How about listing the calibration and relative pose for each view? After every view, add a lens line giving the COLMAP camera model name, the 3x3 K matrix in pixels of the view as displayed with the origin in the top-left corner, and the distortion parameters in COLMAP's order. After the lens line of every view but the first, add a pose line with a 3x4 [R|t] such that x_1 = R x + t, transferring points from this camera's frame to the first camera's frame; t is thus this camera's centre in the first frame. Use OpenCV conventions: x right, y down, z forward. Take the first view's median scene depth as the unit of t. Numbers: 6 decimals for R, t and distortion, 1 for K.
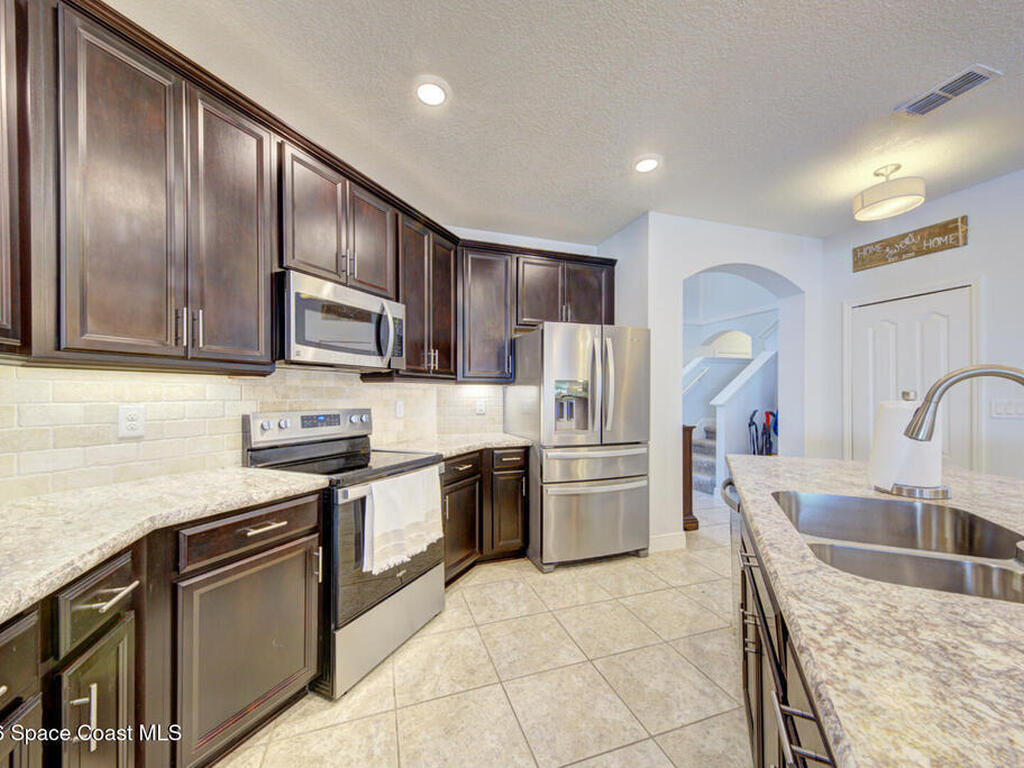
lens RADIAL K [[396.4, 0, 506.4], [0, 396.4, 385.4], [0, 0, 1]] dist [0.014580, -0.002360]
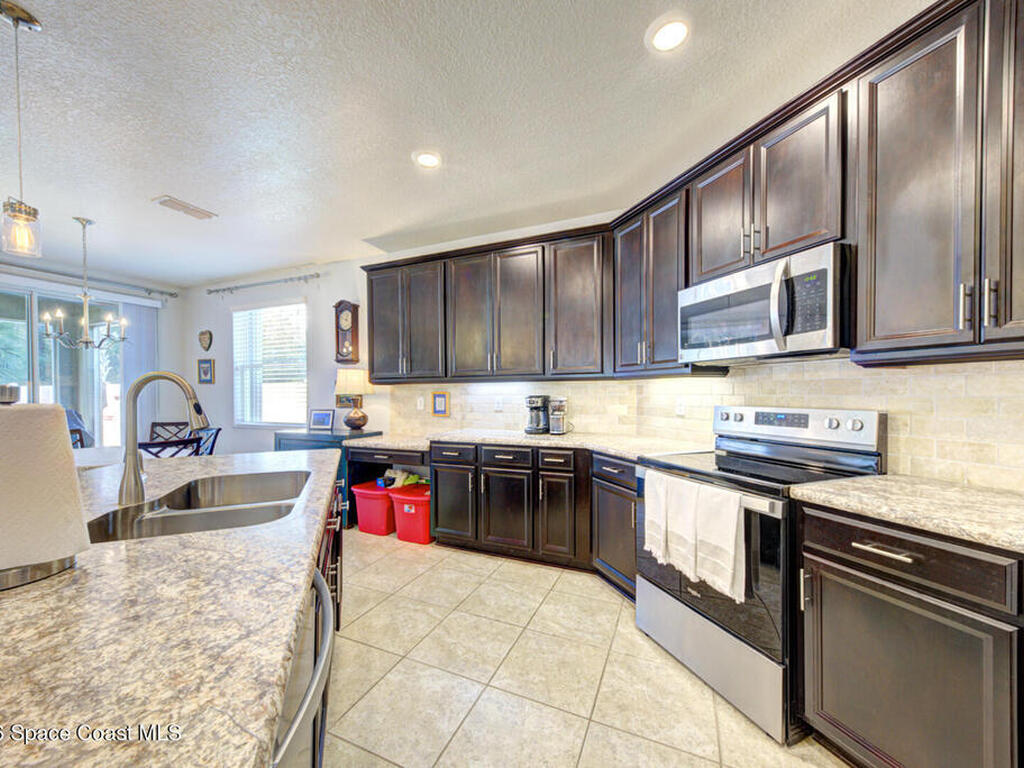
lens RADIAL K [[396.4, 0, 509.5], [0, 396.4, 394.5], [0, 0, 1]] dist [0.014580, -0.002360]
pose [[-0.674774, 0.008762, -0.737973, 0.674491], [0.024787, 0.999634, -0.010795, 0.031509], [0.737608, -0.025576, -0.674744, 1.293988]]
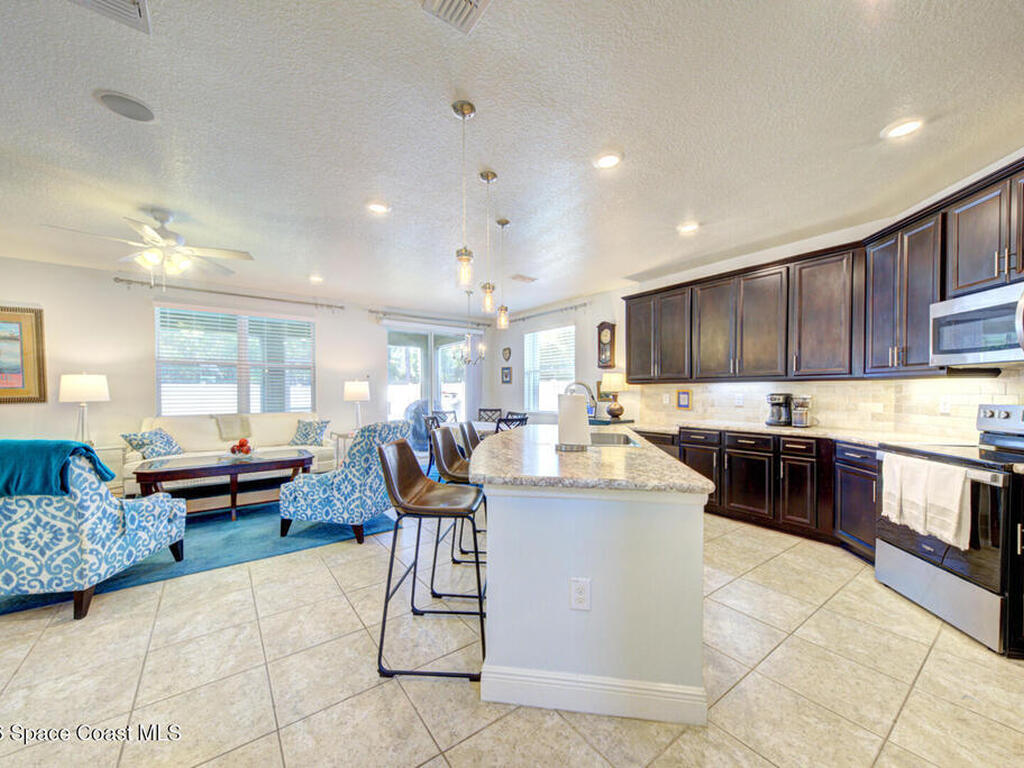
lens RADIAL K [[396.4, 0, 503.7], [0, 396.4, 394.0], [0, 0, 1]] dist [0.014580, -0.002360]
pose [[-0.956533, 0.004109, -0.291596, 1.239456], [0.008606, 0.999863, -0.014143, 0.039257], [0.291497, -0.016038, -0.956437, 1.741046]]
